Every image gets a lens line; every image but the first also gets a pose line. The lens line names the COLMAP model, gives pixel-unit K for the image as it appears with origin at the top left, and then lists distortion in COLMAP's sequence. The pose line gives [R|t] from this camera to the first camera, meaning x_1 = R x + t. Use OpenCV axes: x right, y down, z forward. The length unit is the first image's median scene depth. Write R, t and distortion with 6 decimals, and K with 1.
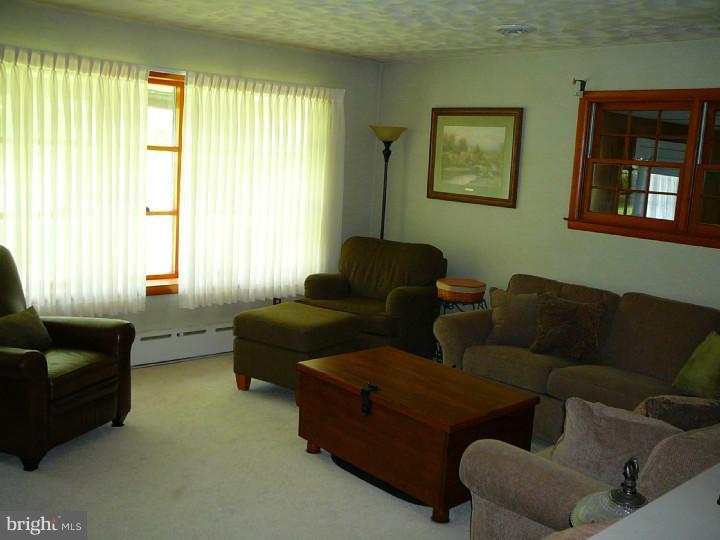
lens RADIAL K [[789.2, 0, 360.0], [0, 789.2, 270.0], [0, 0, 1]] dist [-0.148742, 0.258890]
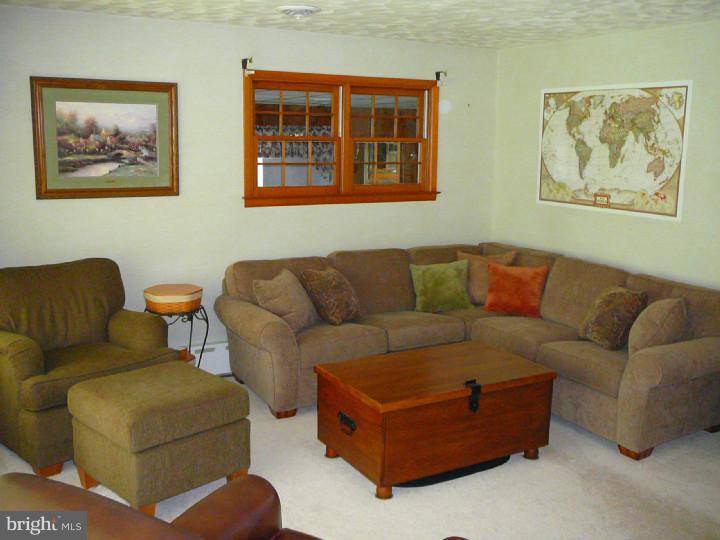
lens RADIAL K [[789.2, 0, 360.0], [0, 789.2, 270.0], [0, 0, 1]] dist [-0.148742, 0.258890]
pose [[0.139456, -0.229747, 0.963207, -0.634527], [0.126990, 0.968830, 0.212702, -0.154550], [-0.982052, 0.092655, 0.164284, 0.631500]]
